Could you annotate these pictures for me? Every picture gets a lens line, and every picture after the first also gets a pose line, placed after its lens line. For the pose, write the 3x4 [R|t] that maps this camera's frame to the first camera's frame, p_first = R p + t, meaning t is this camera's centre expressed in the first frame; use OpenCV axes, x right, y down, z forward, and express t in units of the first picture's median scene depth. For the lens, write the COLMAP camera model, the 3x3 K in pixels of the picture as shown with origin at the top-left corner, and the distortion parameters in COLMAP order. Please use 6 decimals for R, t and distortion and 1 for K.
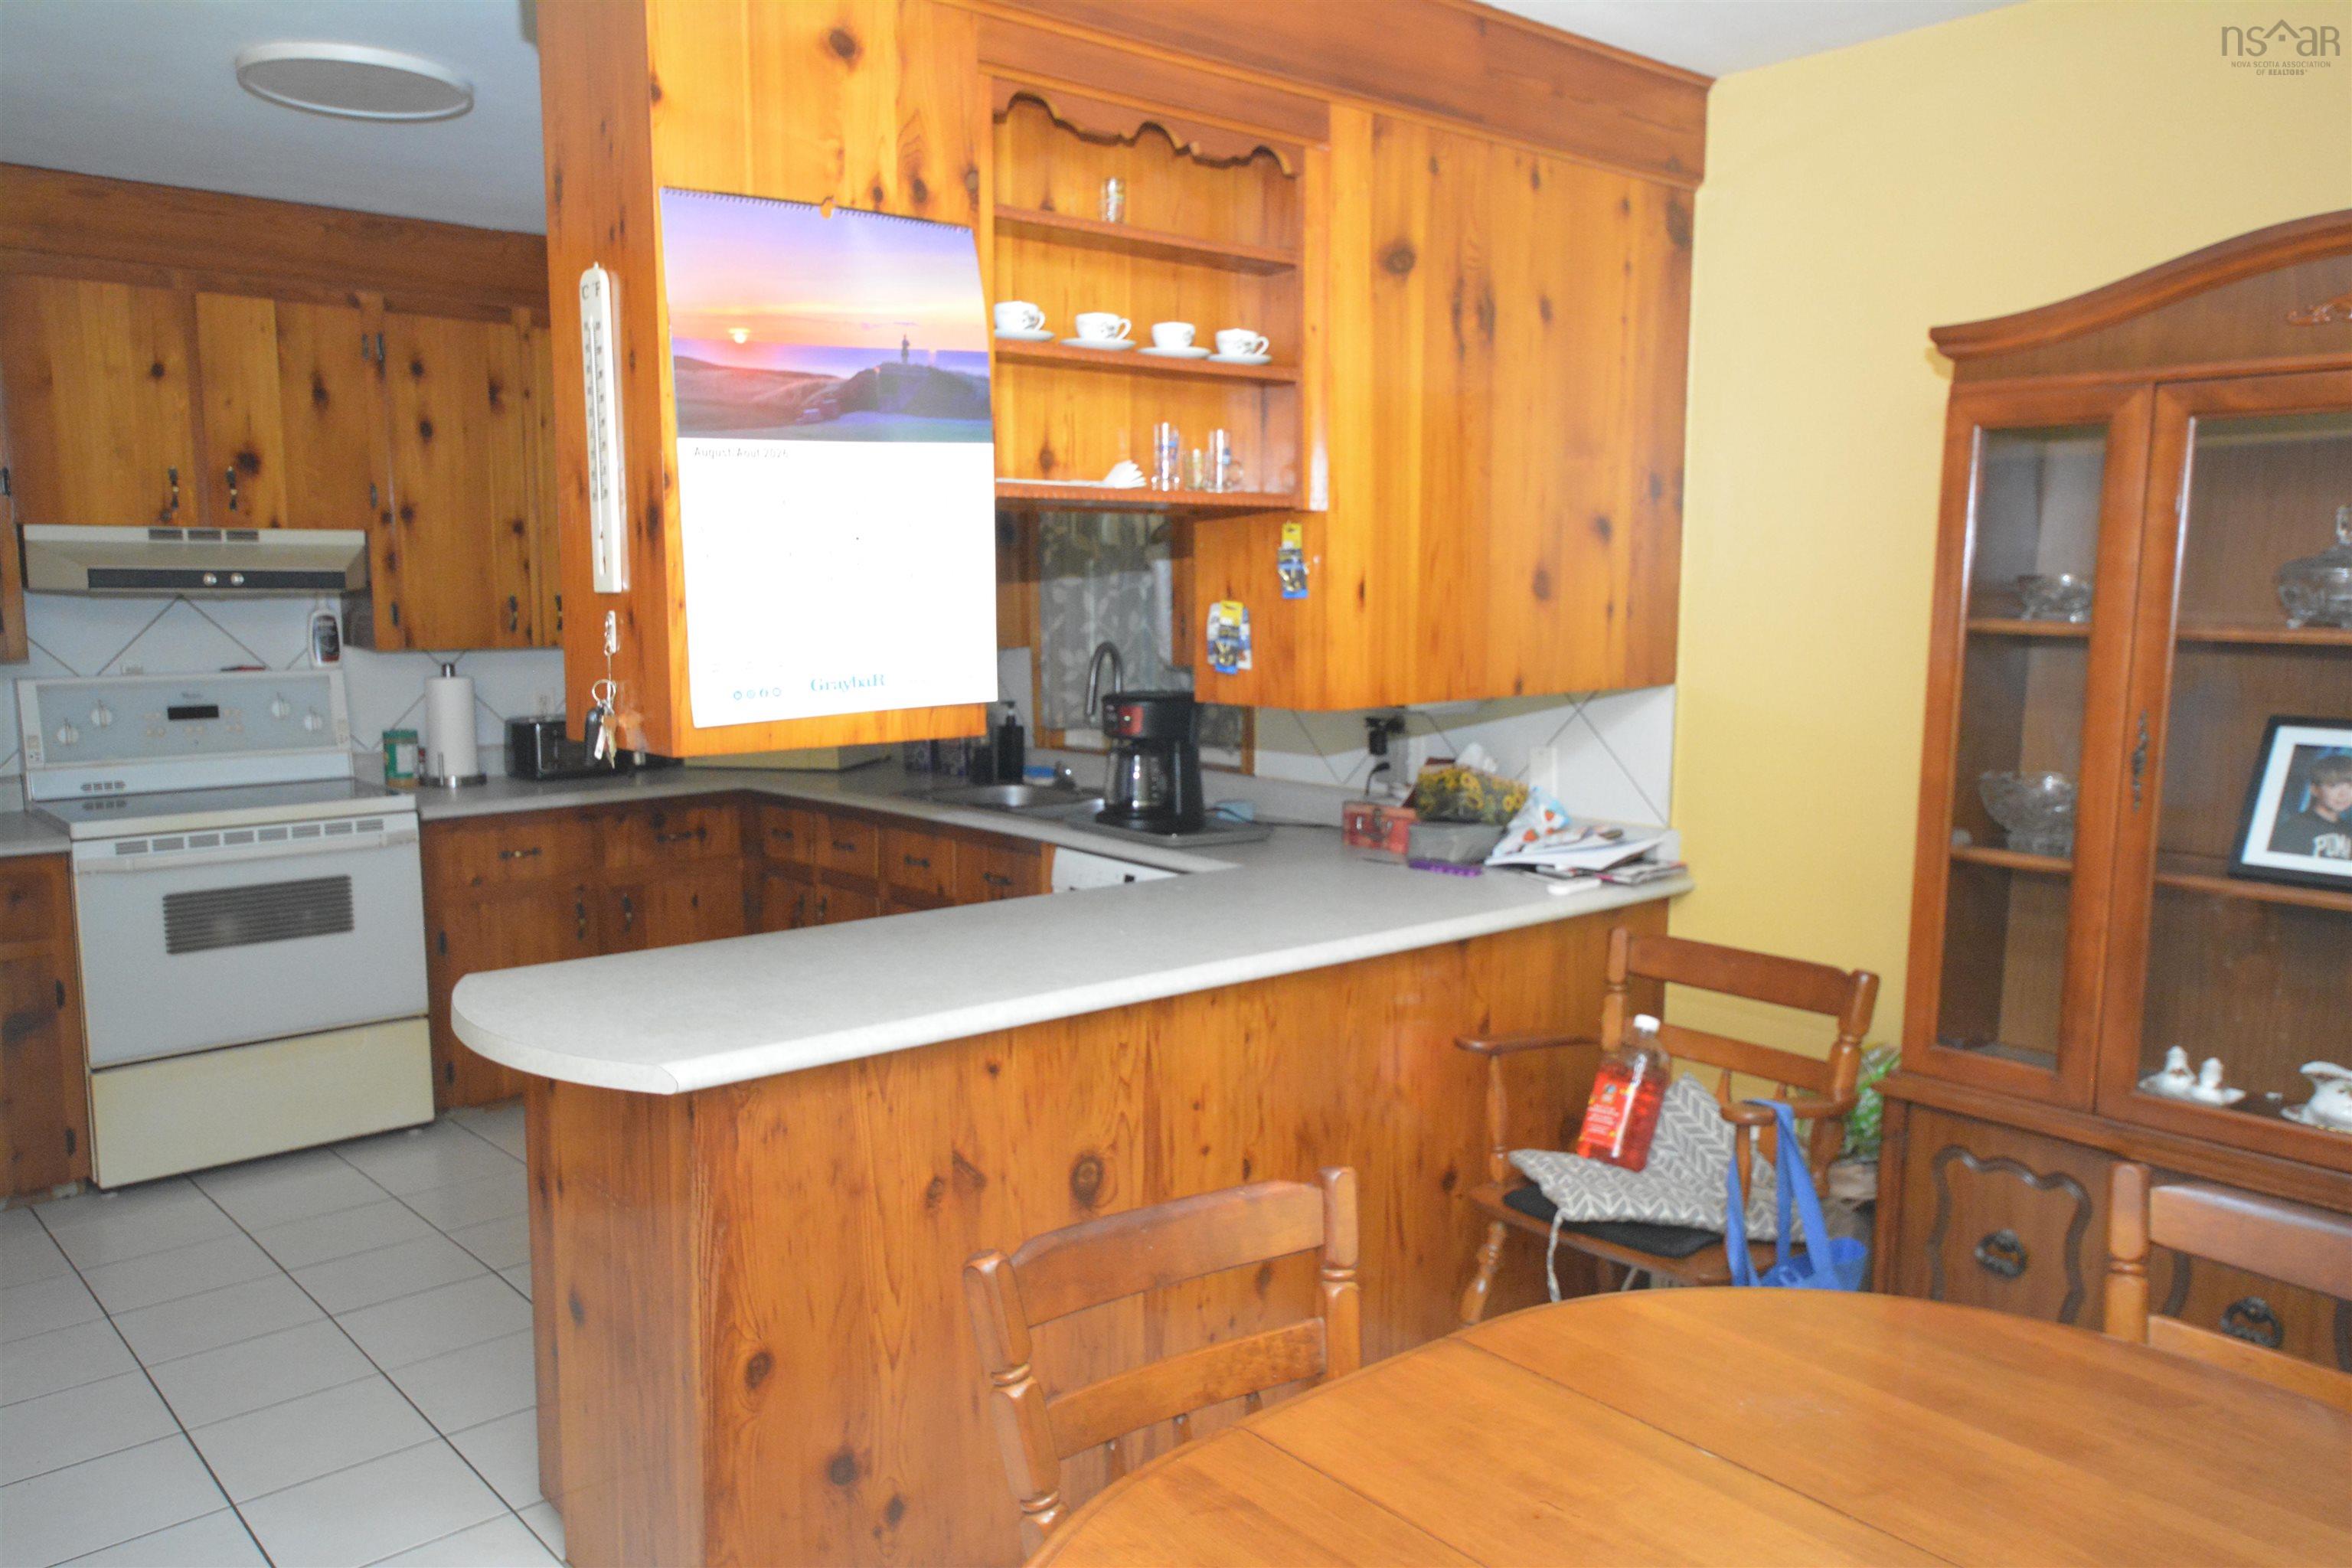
lens RADIAL K [[1701.9, 0, 1173.8], [0, 1701.9, 792.1], [0, 0, 1]] dist [-0.003101, 0.006881]
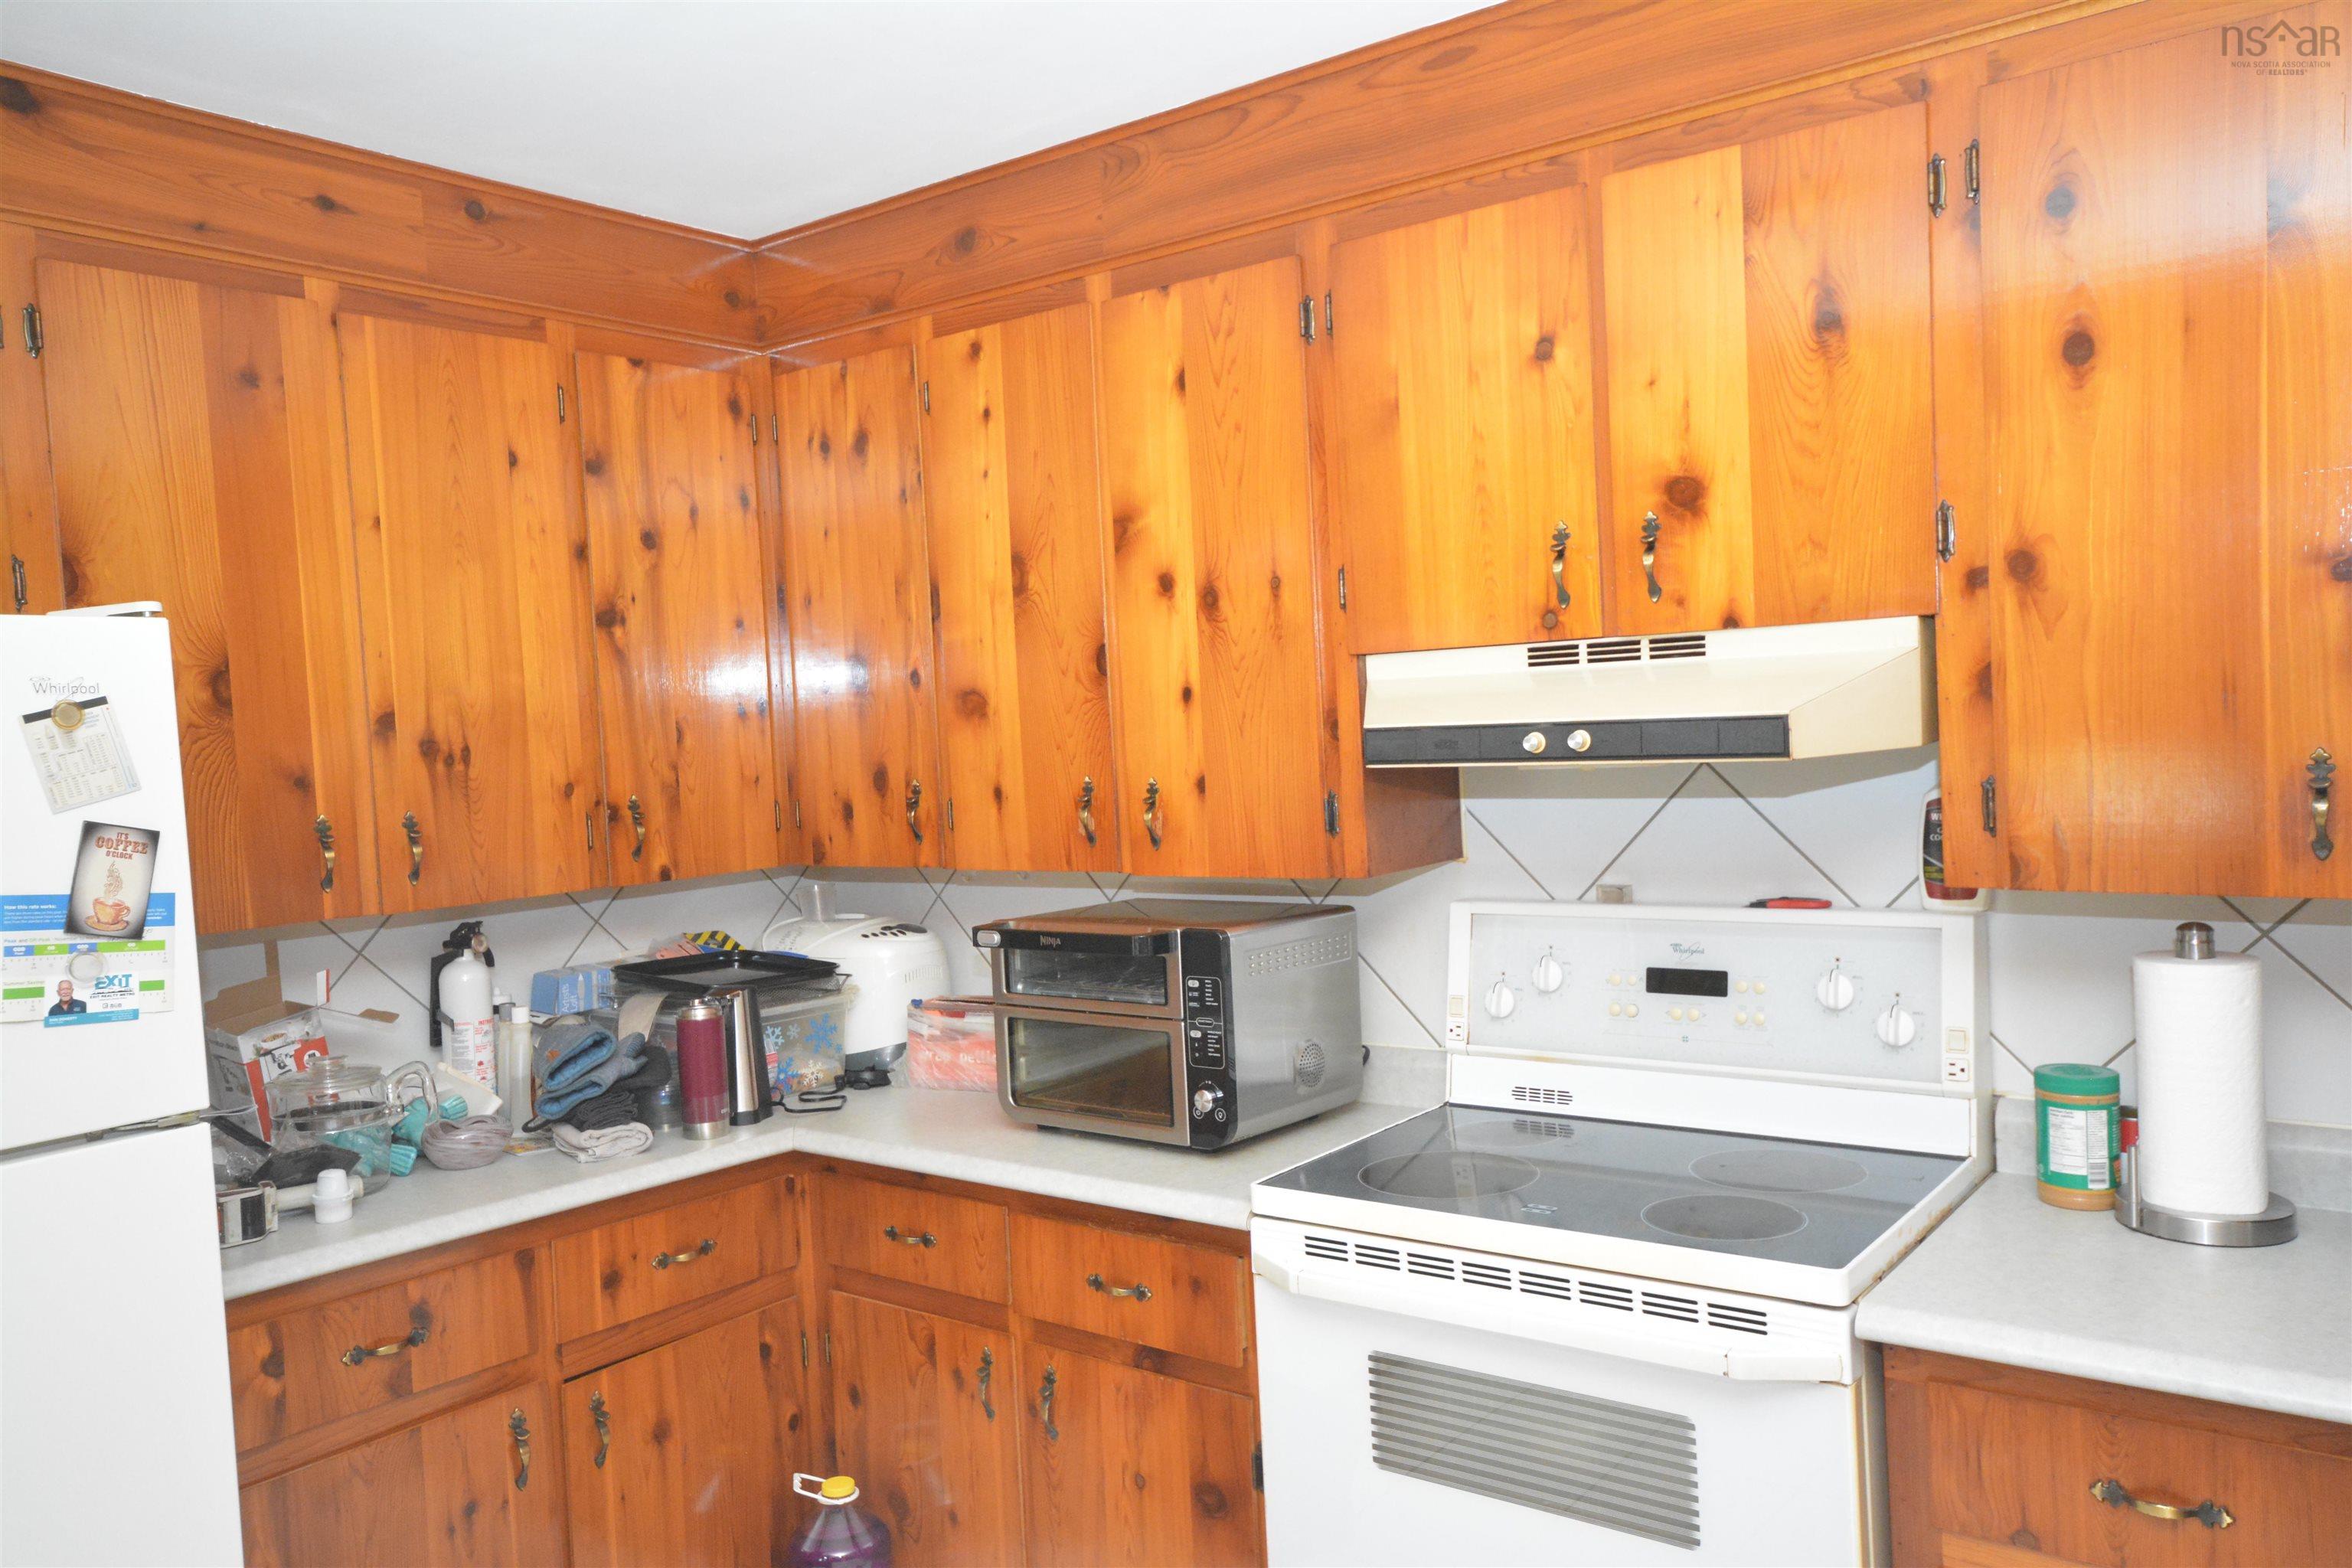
lens RADIAL K [[1701.9, 0, 1194.9], [0, 1701.9, 800.6], [0, 0, 1]] dist [-0.003101, 0.006881]
pose [[0.194331, 0.028525, -0.980521, -0.084589], [-0.076528, 0.996971, 0.013837, -0.096785], [0.977946, 0.072348, 0.195926, 0.725612]]
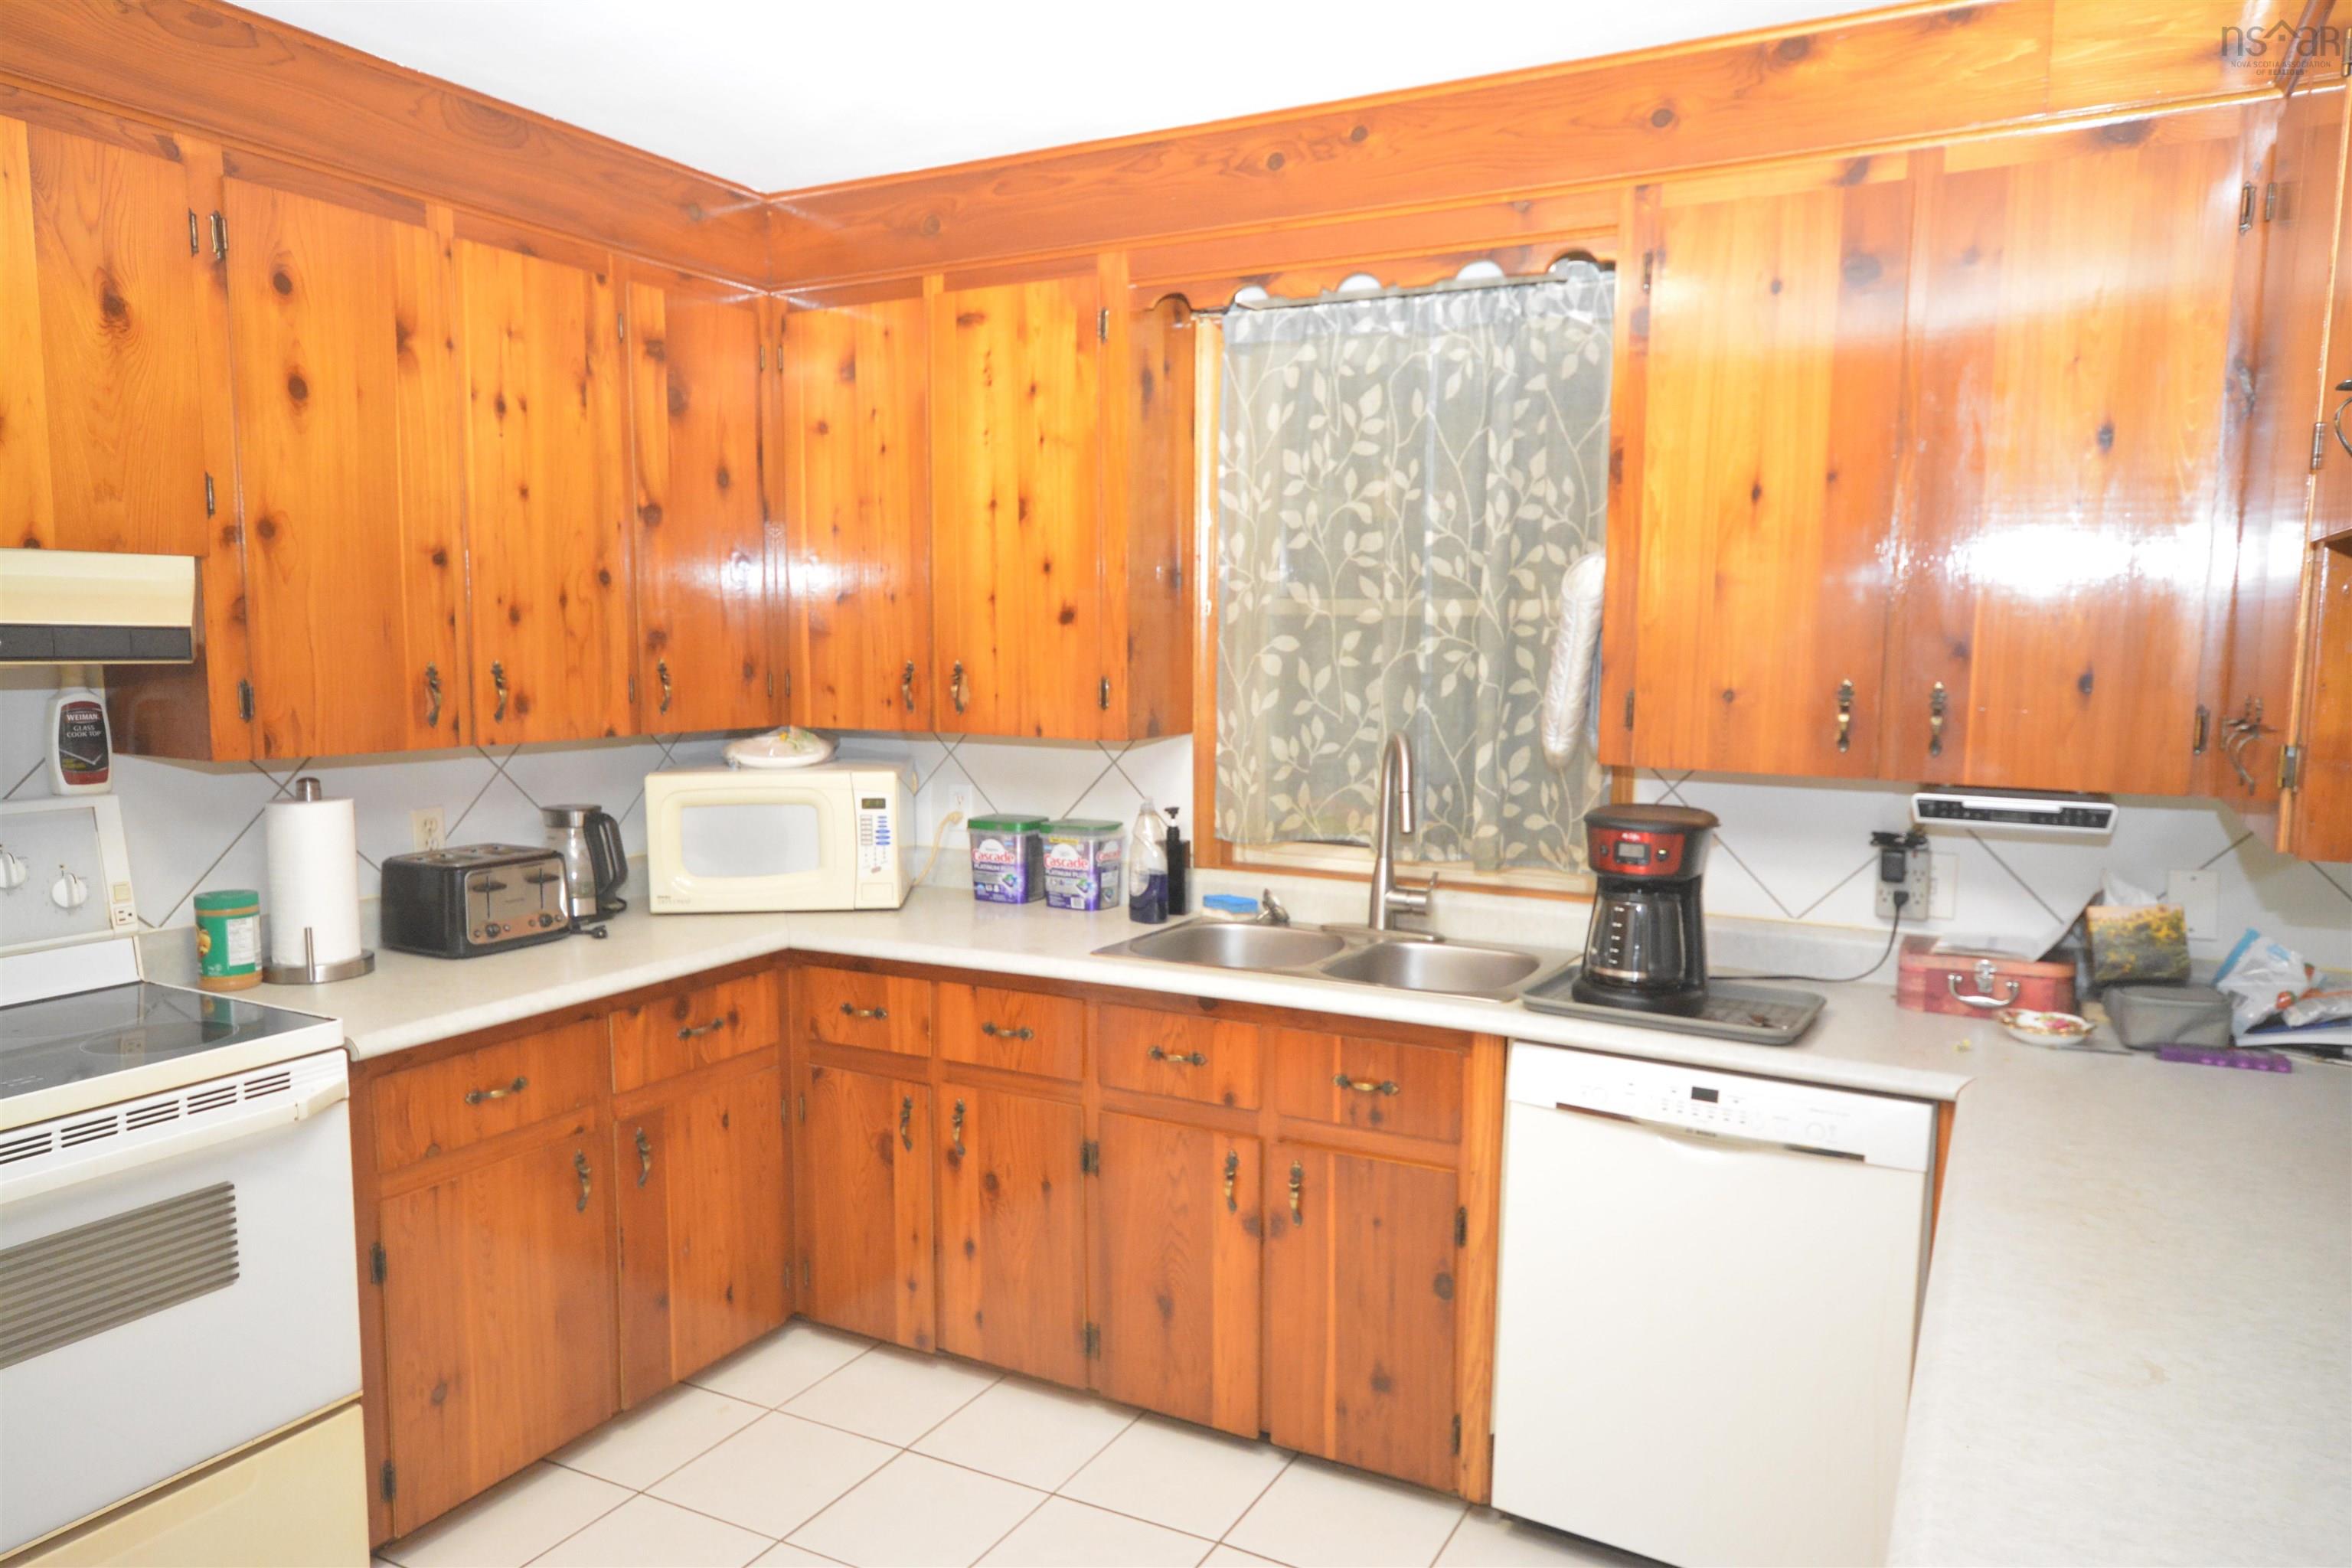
lens RADIAL K [[1544.7, 0, 1185.9], [0, 1544.7, 787.6], [0, 0, 1]] dist [0.028745, -0.000129]
pose [[0.942244, -0.030340, 0.333551, -0.333798], [0.038074, 0.999136, -0.016673, -0.053738], [-0.332757, 0.028410, 0.942585, 0.389877]]
